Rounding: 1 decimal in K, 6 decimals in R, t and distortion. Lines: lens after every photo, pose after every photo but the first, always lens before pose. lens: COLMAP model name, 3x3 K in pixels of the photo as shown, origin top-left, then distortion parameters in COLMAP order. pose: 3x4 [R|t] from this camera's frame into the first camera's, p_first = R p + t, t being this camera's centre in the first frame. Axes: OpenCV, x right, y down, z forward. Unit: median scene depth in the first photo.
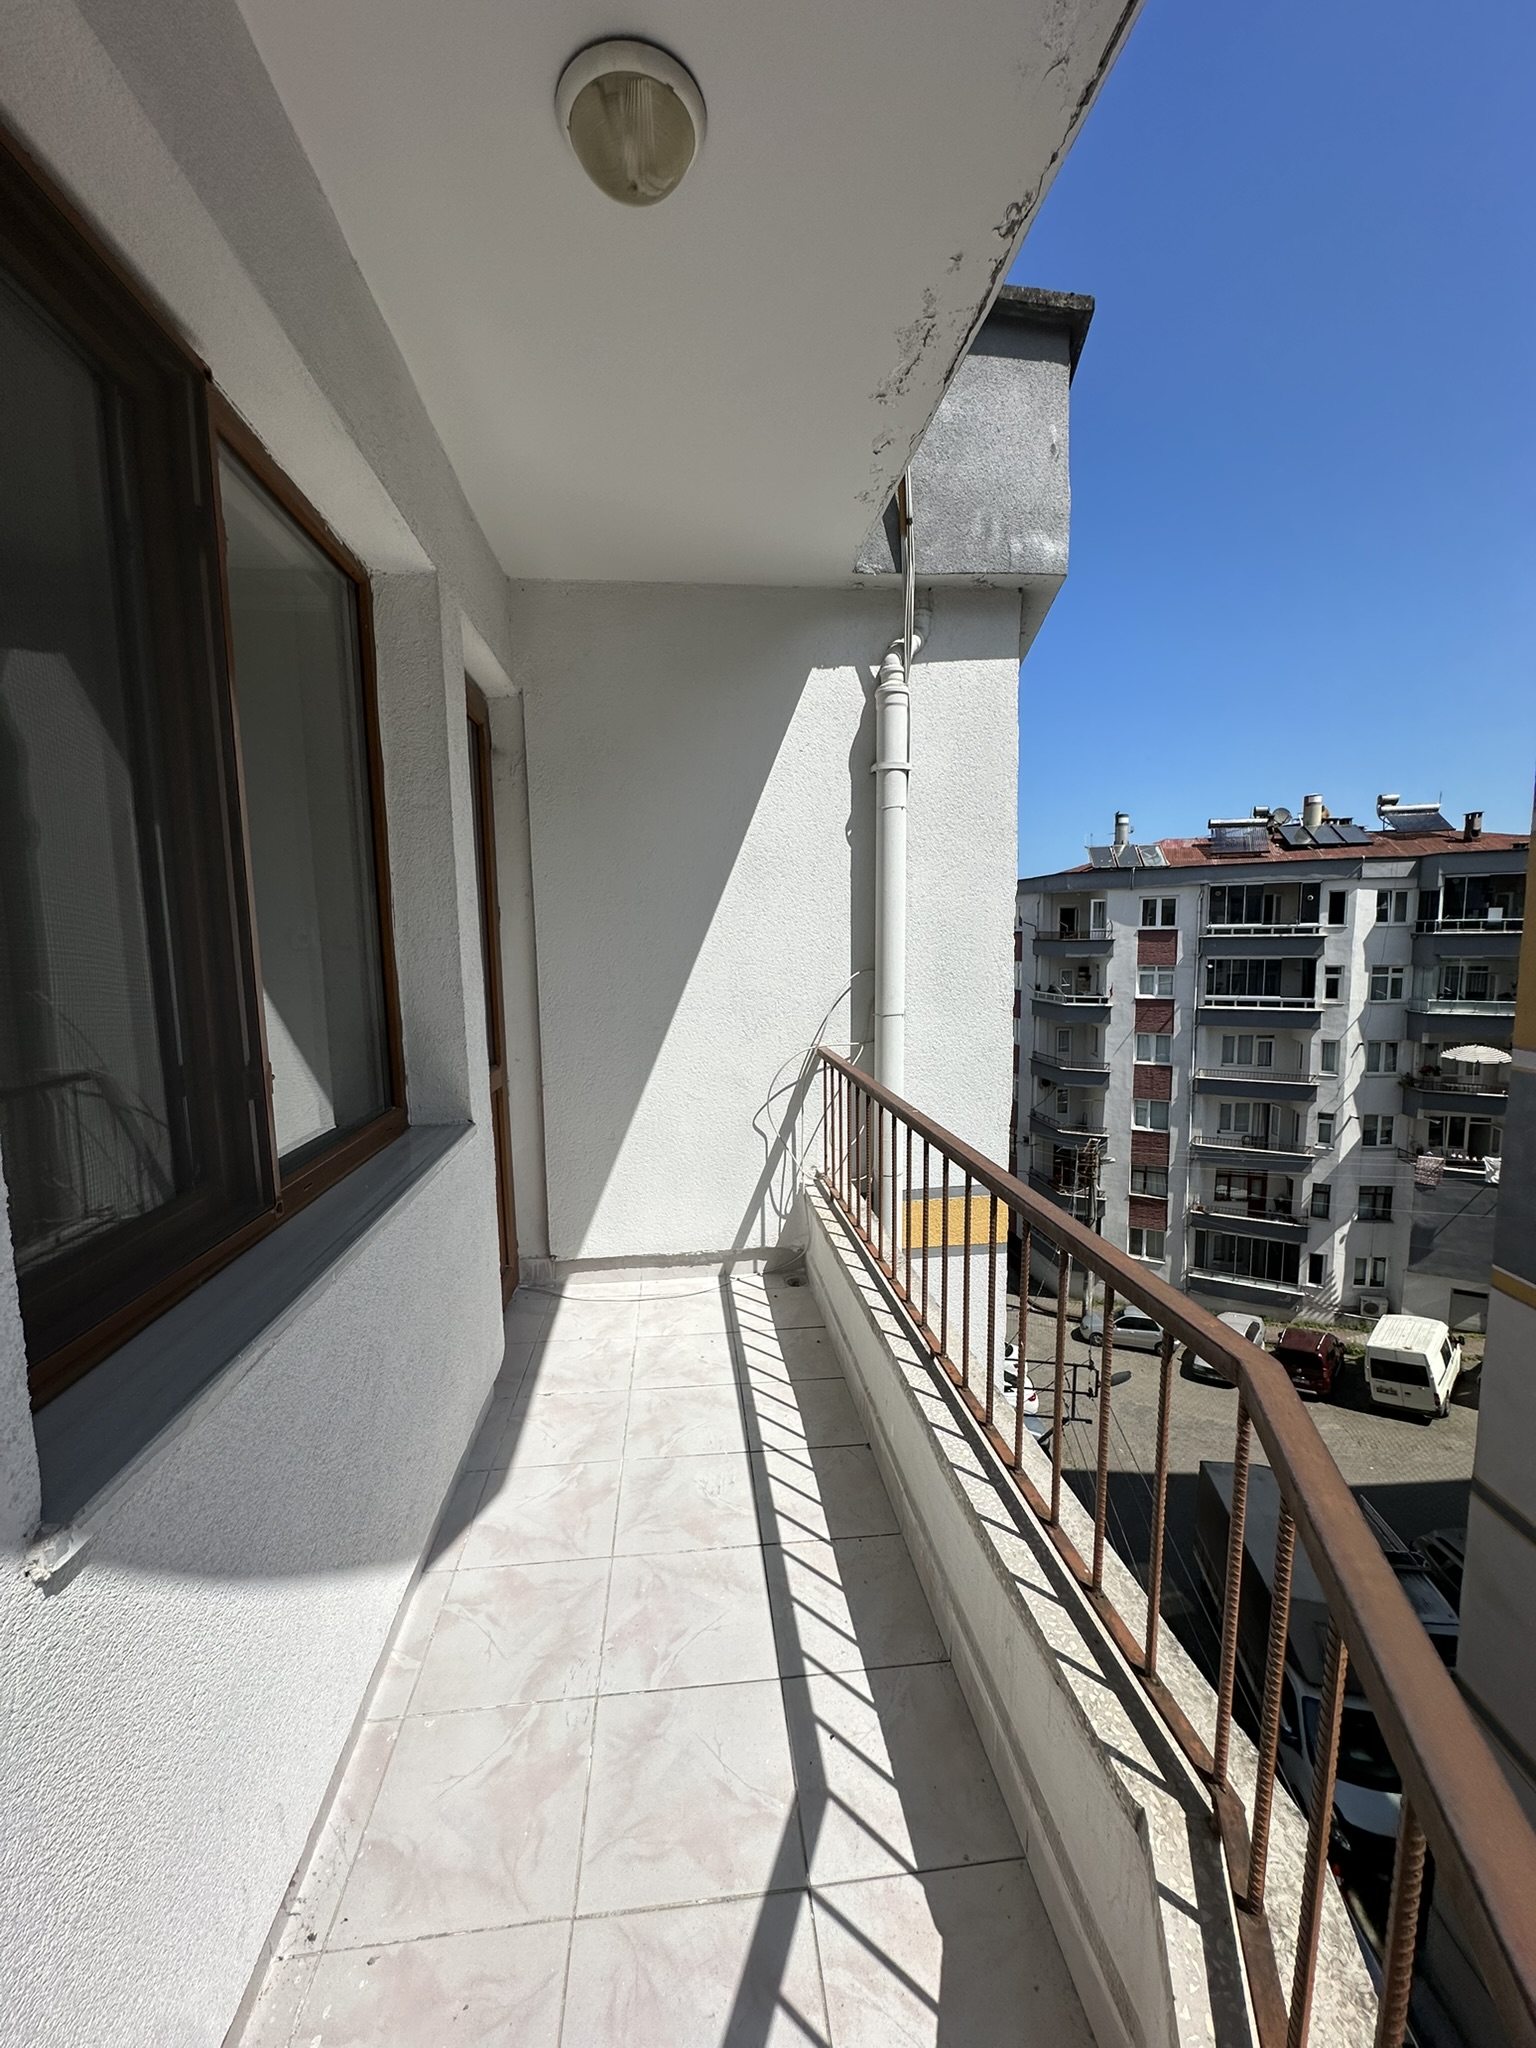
lens RADIAL K [[828.2, 0, 768.0], [0, 828.2, 1024.0], [0, 0, 1]] dist [-0.001929, 0.000399]
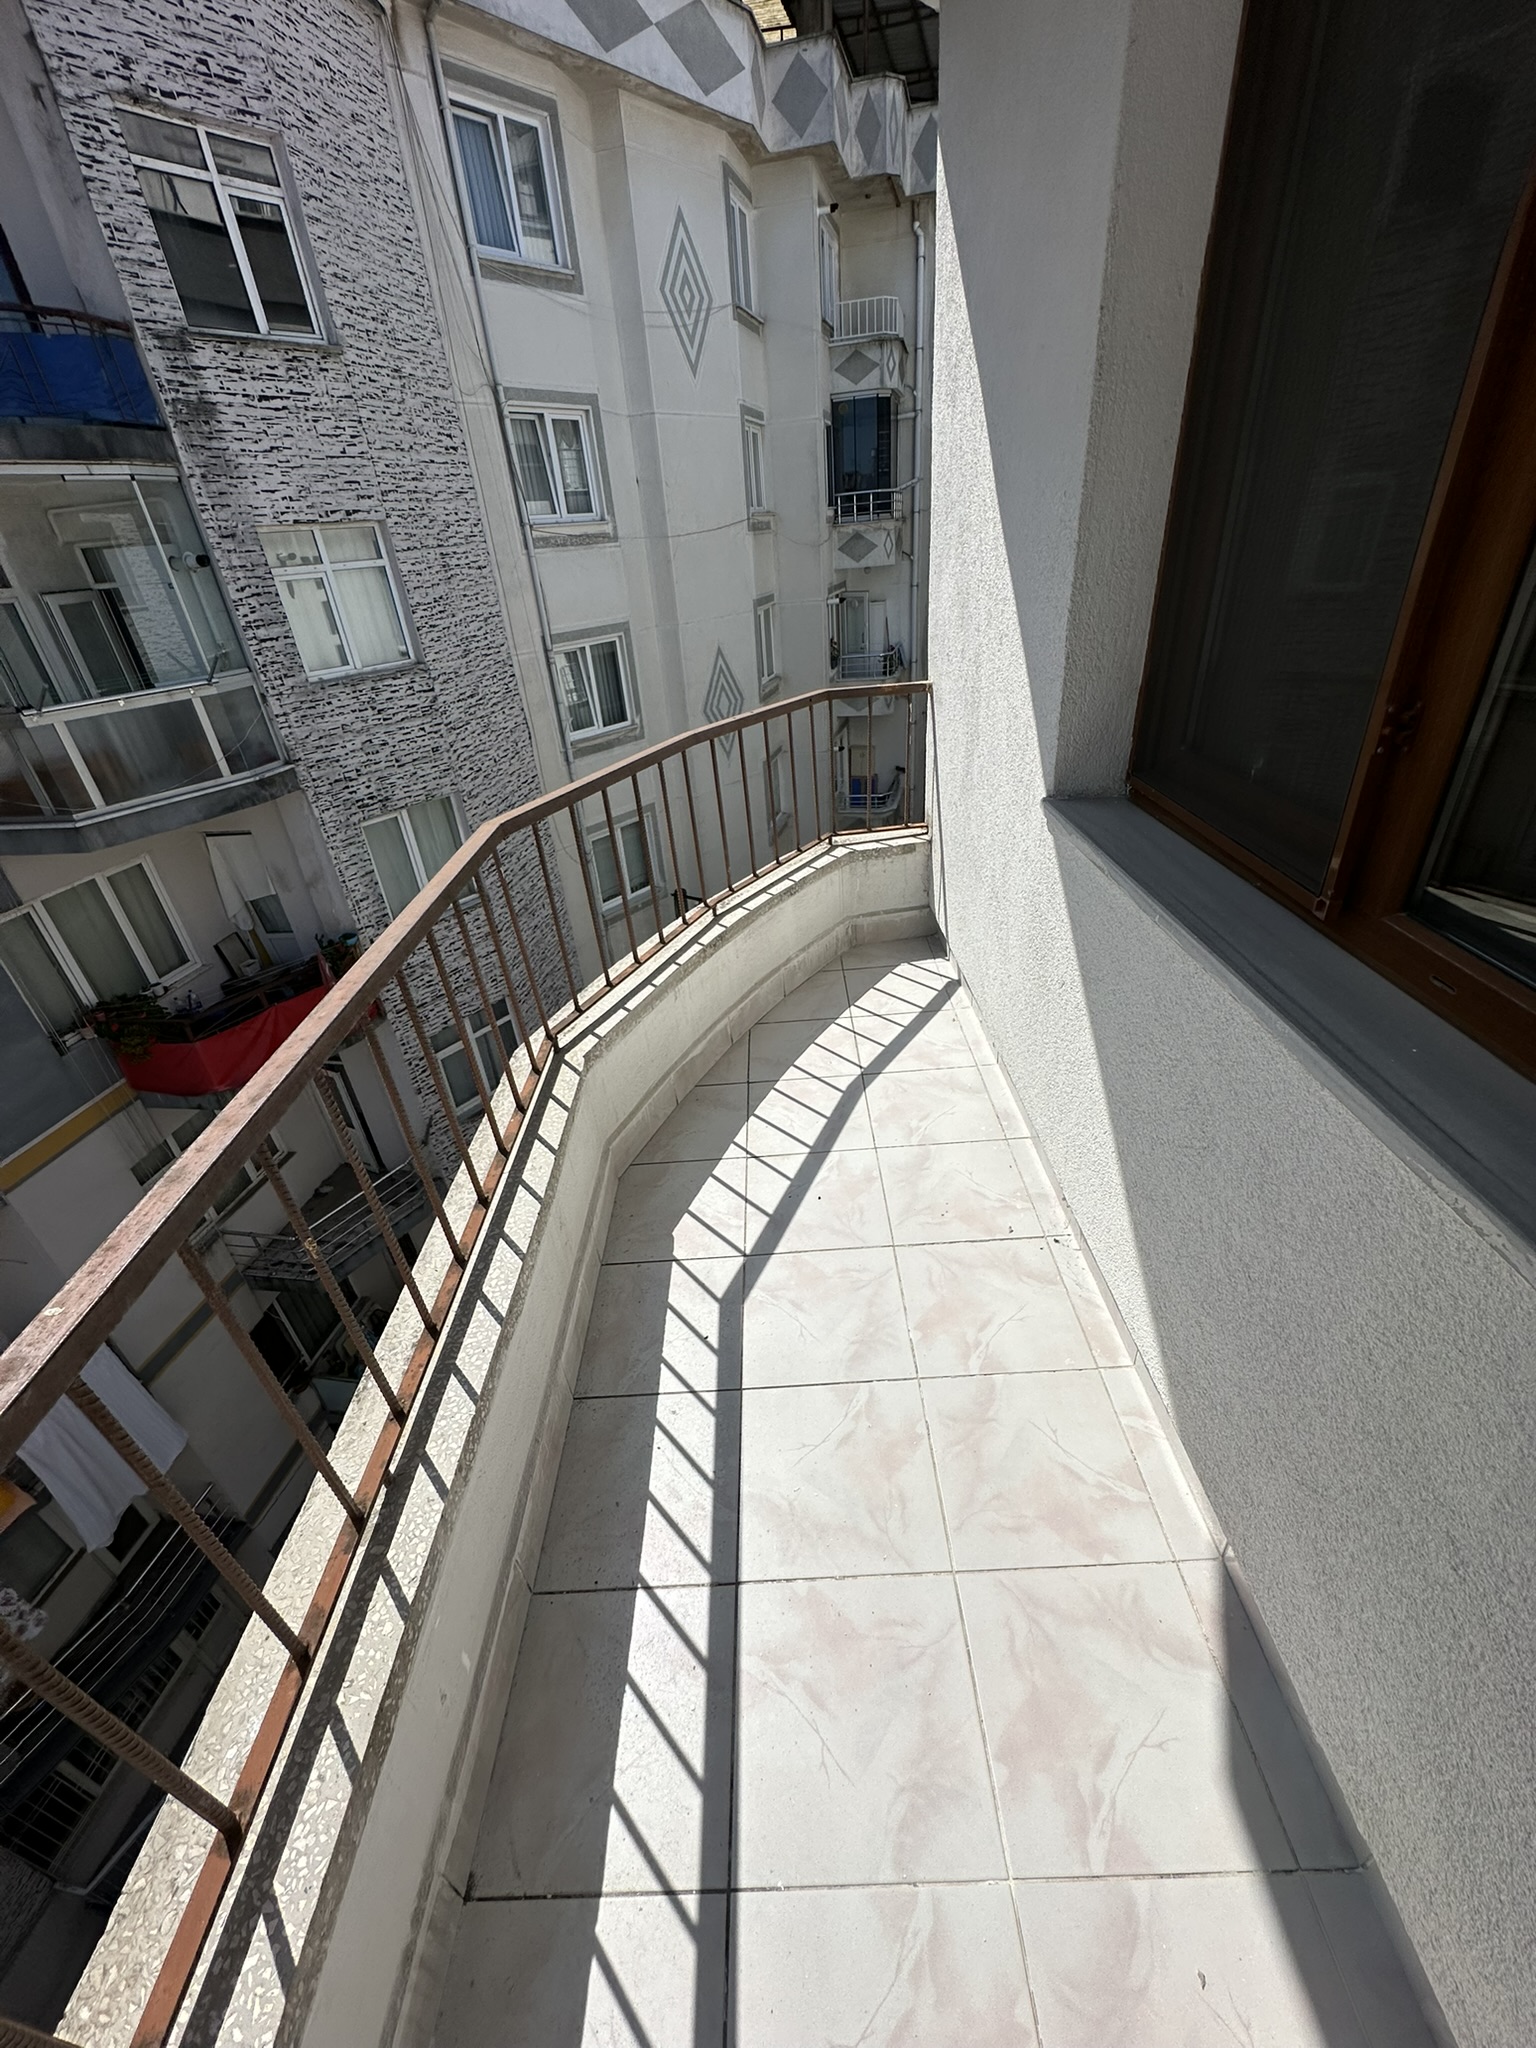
lens RADIAL K [[815.9, 0, 767.4], [0, 815.9, 1025.9], [0, 0, 1]] dist [-0.003405, 0.000792]
pose [[-0.988608, 0.044068, 0.143914, -0.178538], [0.123107, 0.786857, 0.604732, -0.172488], [-0.086590, 0.615560, -0.783318, 1.472990]]
